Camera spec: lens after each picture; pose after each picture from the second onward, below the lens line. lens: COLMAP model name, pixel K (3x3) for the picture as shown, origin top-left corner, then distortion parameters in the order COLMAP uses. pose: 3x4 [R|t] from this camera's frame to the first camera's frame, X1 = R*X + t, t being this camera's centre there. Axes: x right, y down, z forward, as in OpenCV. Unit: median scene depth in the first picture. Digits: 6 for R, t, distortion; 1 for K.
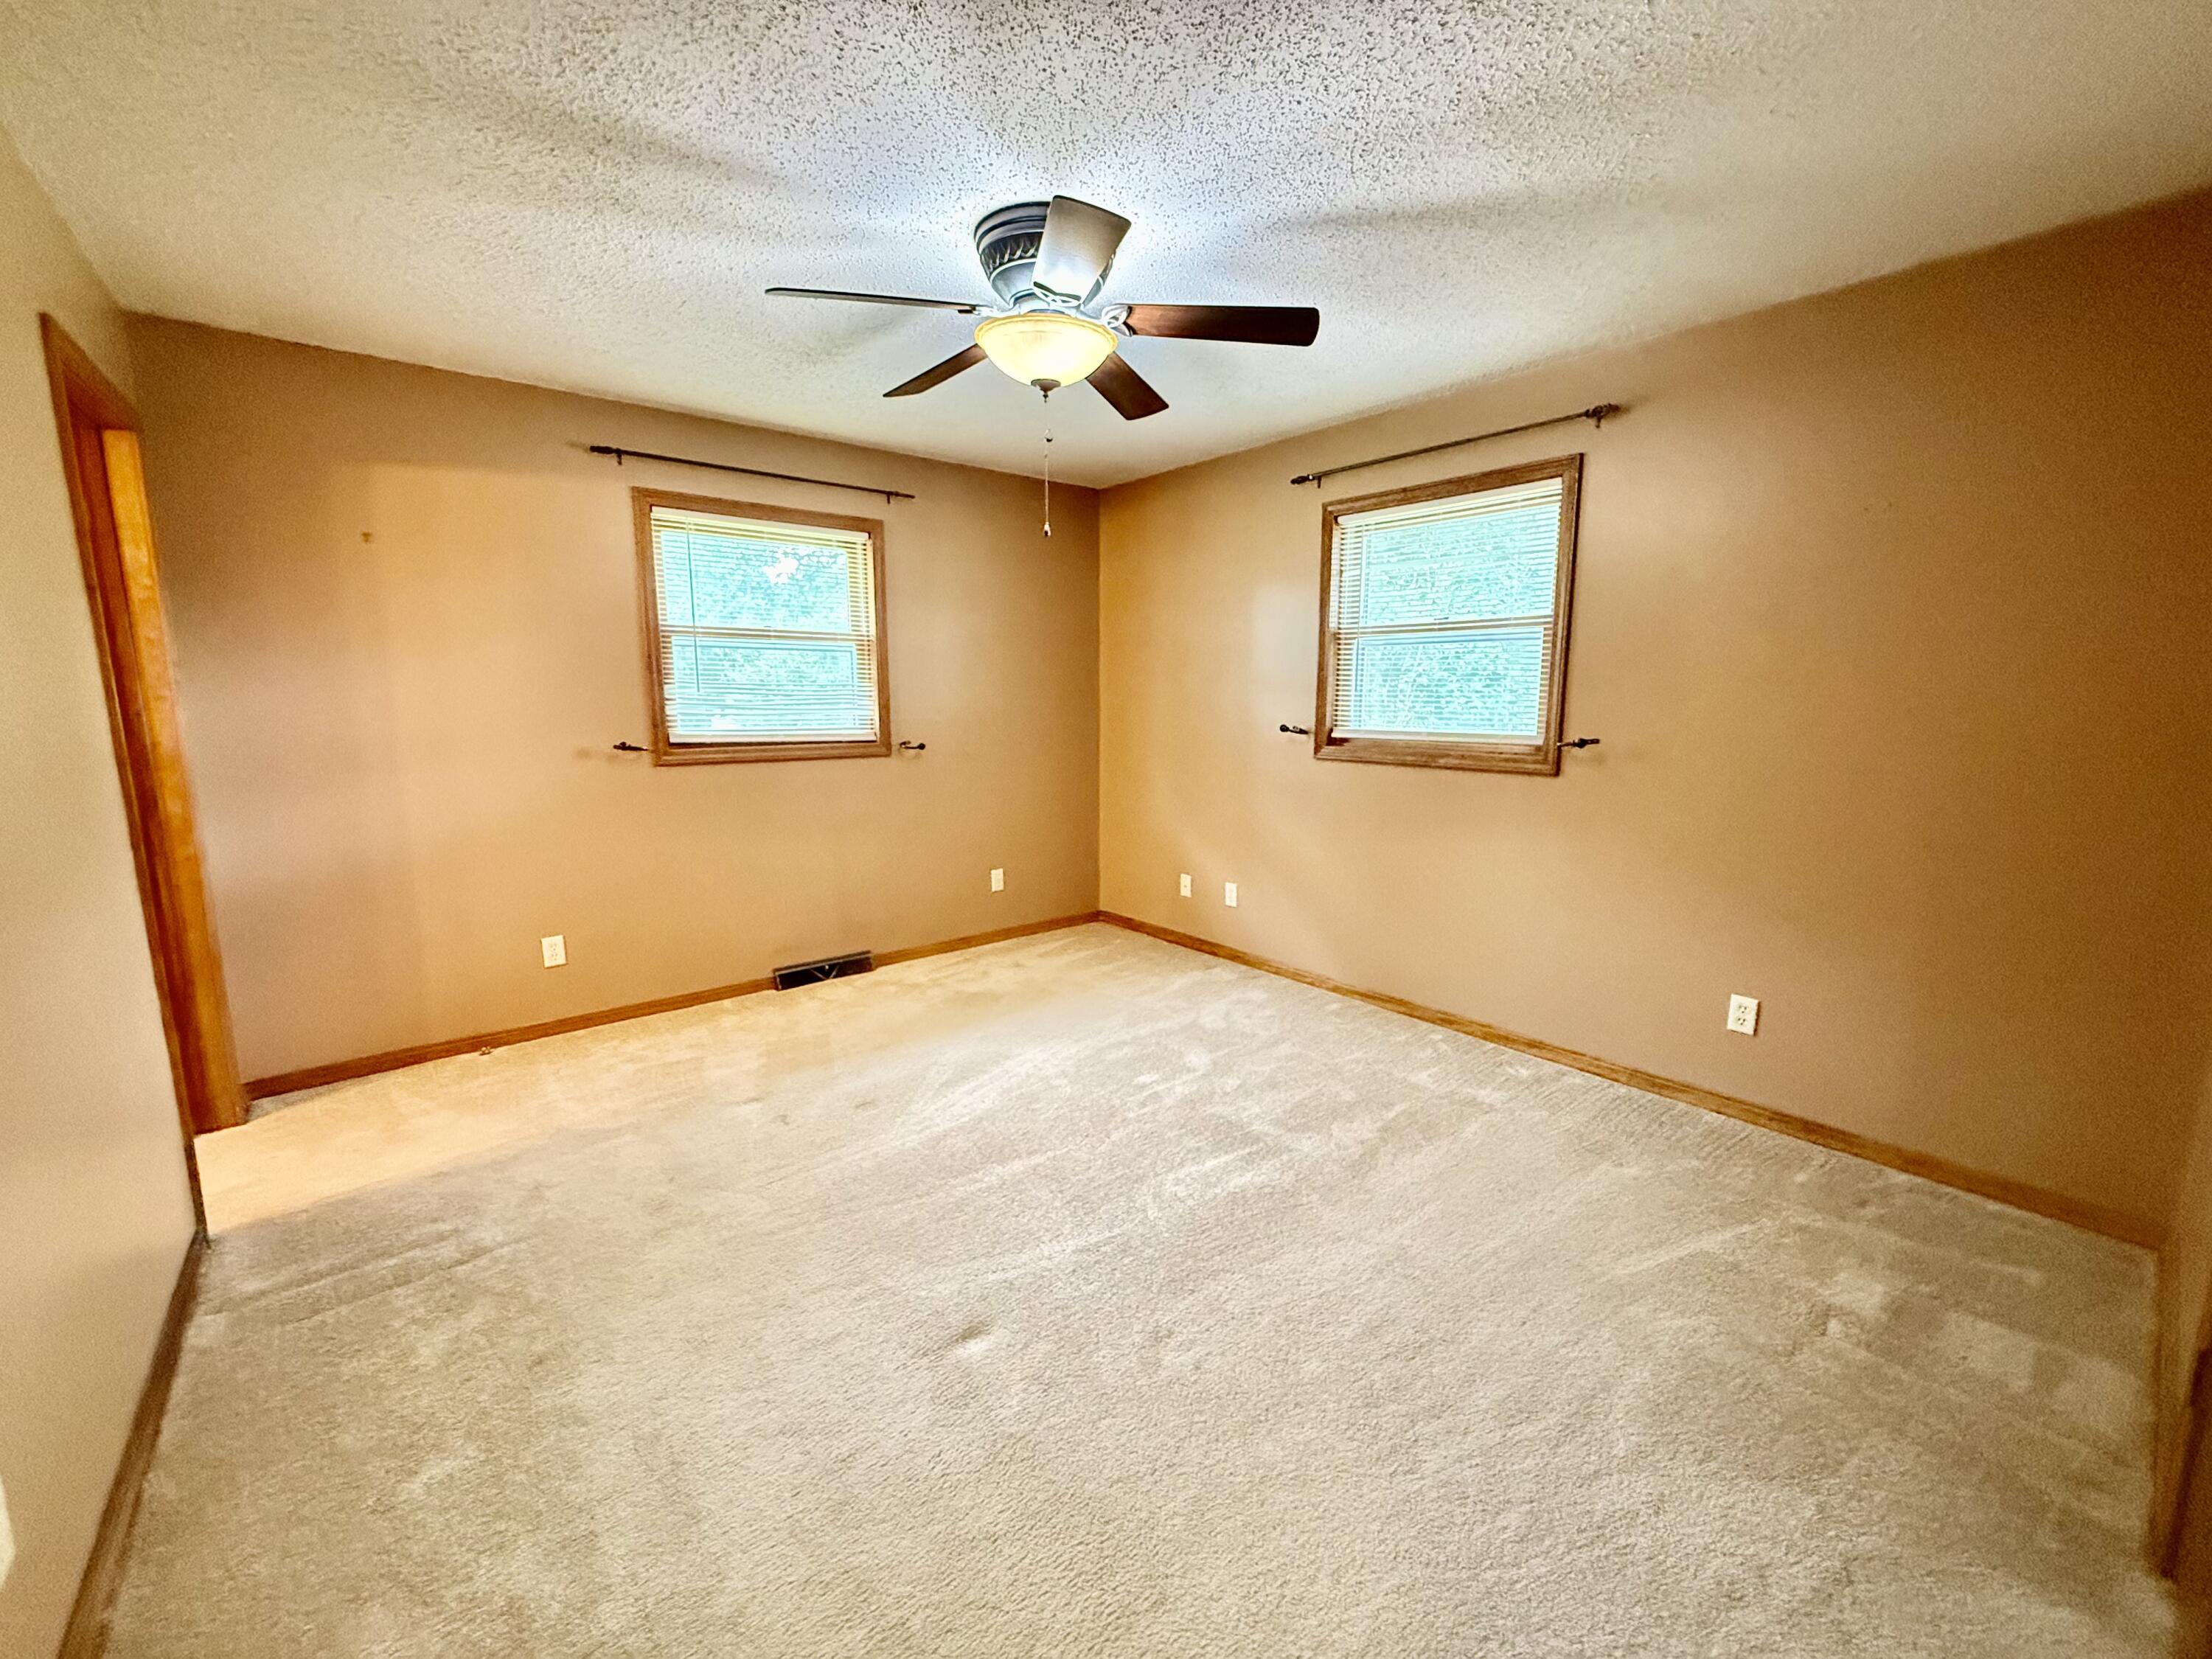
lens RADIAL K [[880.1, 0, 1099.7], [0, 880.1, 827.7], [0, 0, 1]] dist [-0.001901, 0.000306]
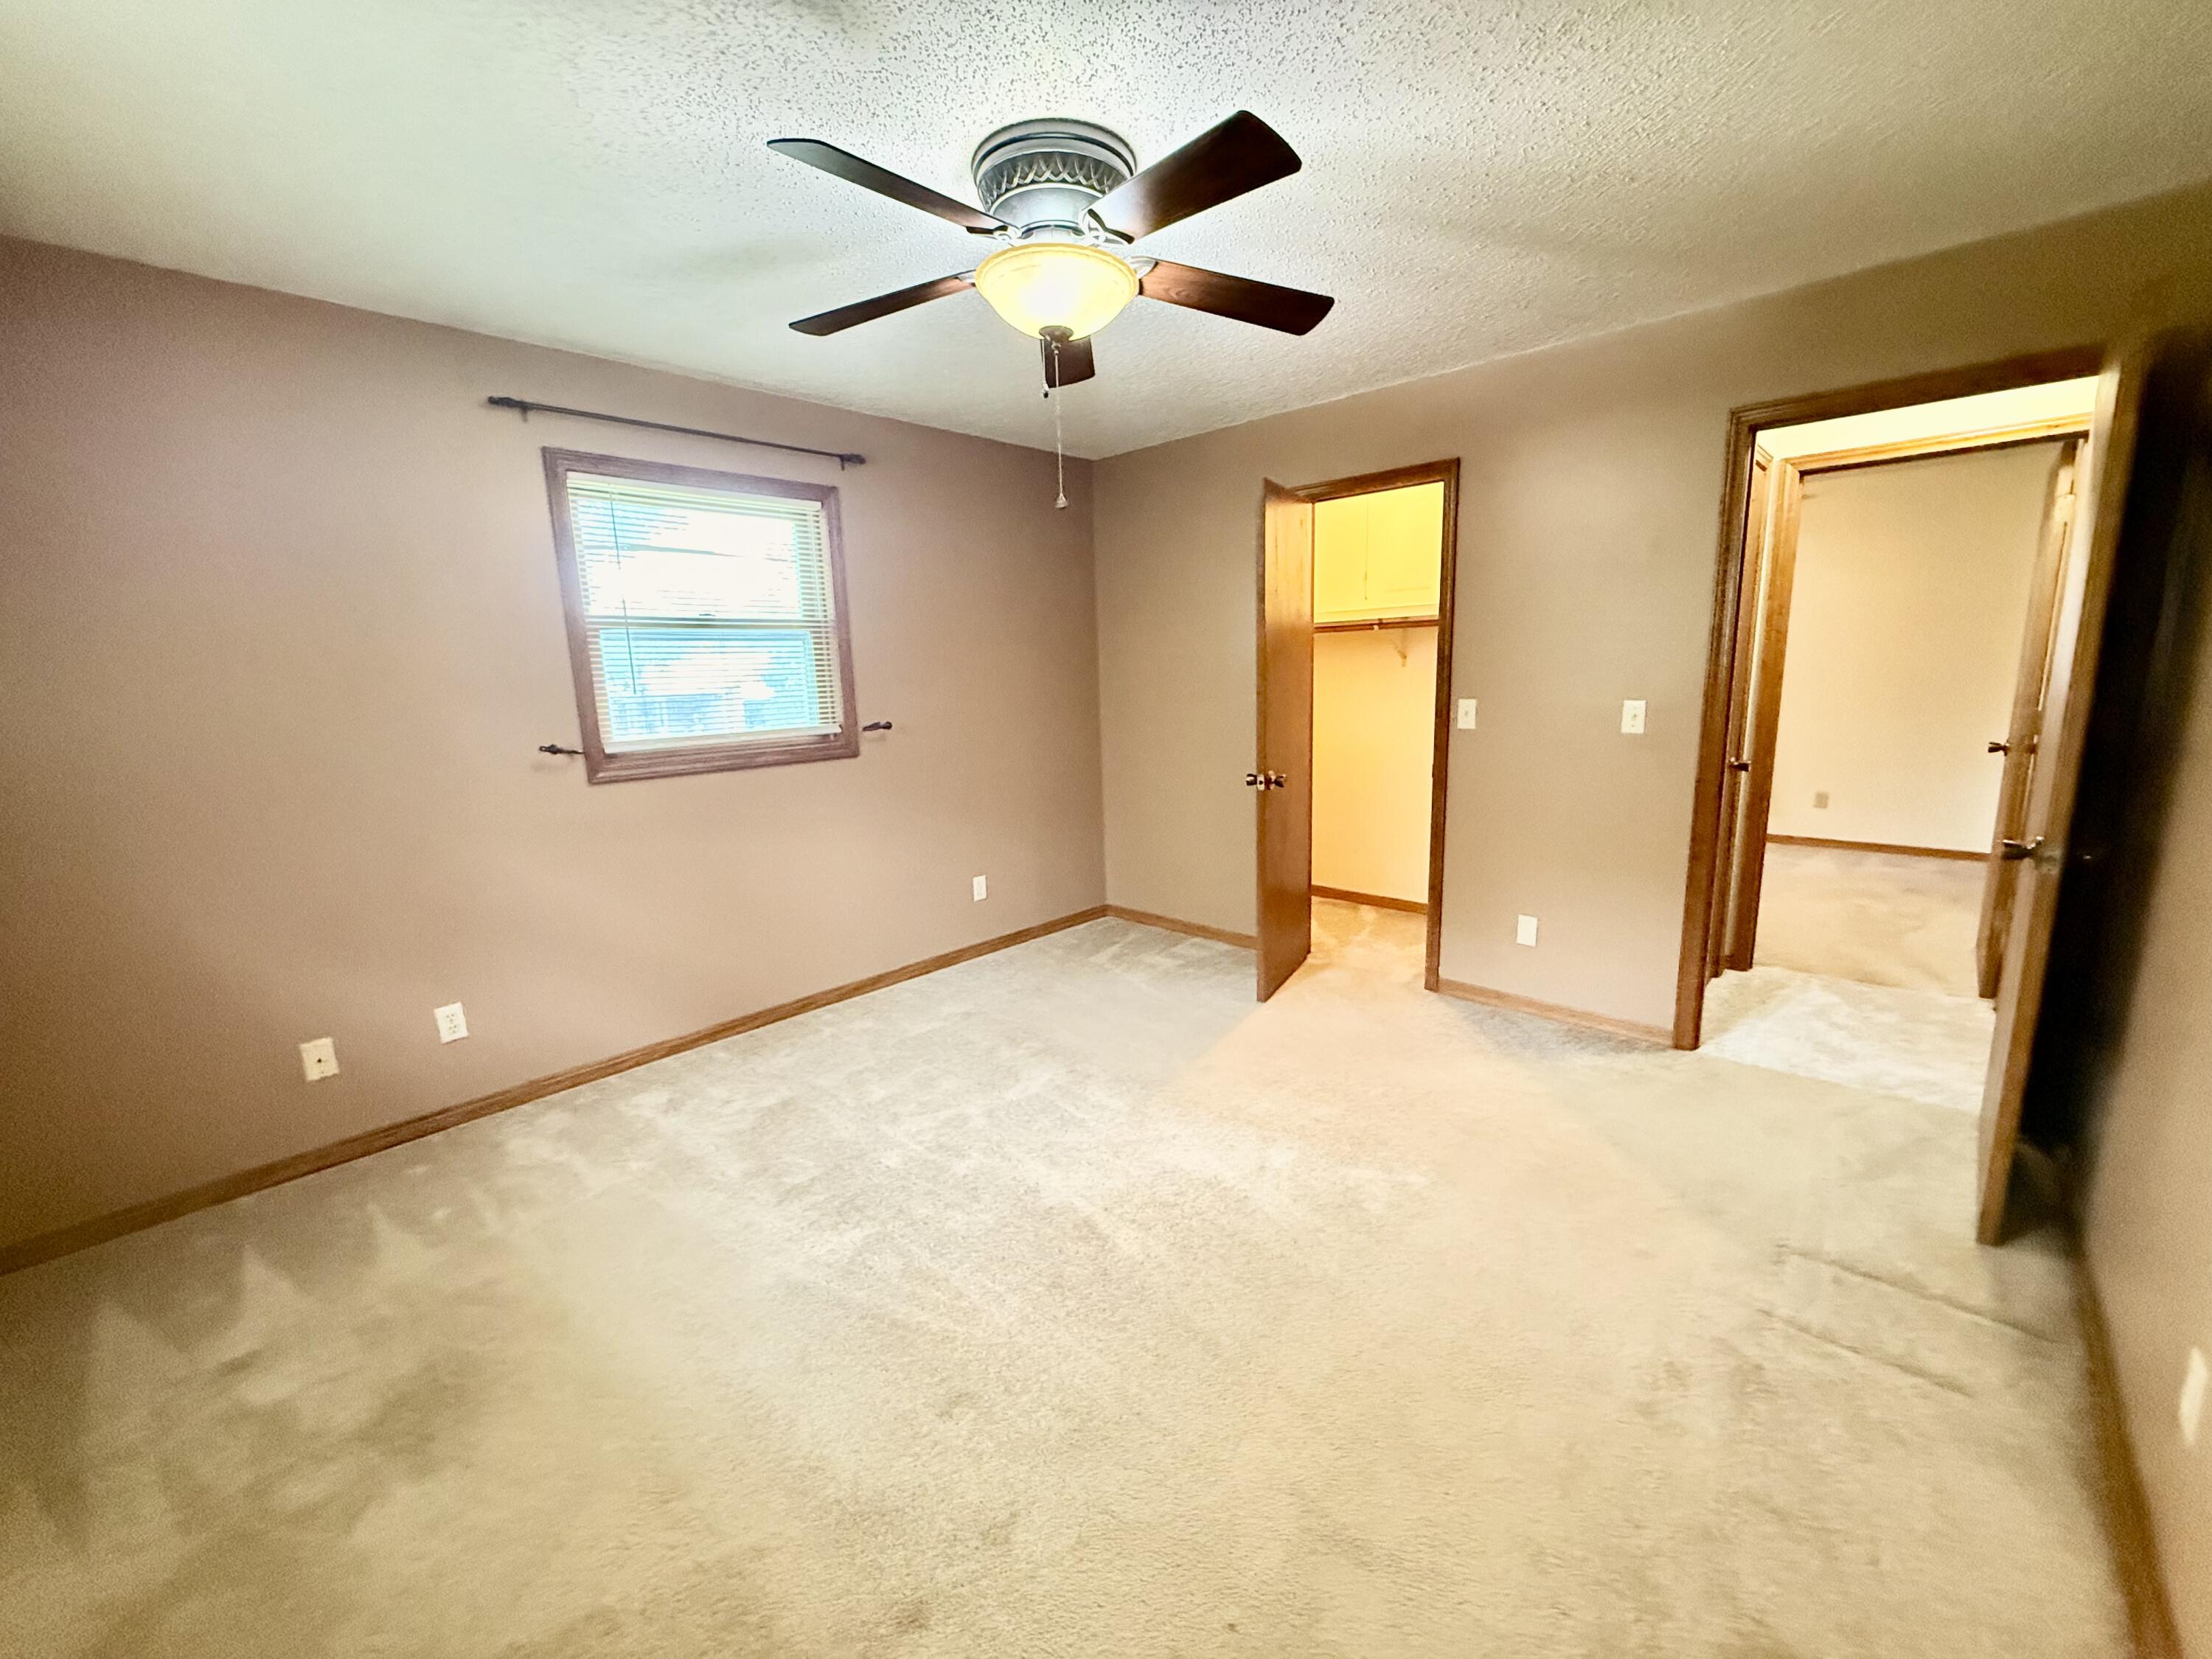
lens RADIAL K [[880.1, 0, 1099.7], [0, 880.1, 827.7], [0, 0, 1]] dist [-0.001901, 0.000306]
pose [[-0.113914, -0.180634, 0.976931, -0.684186], [0.179712, 0.963364, 0.199080, -0.140459], [-0.977102, 0.198244, -0.077278, 0.765887]]
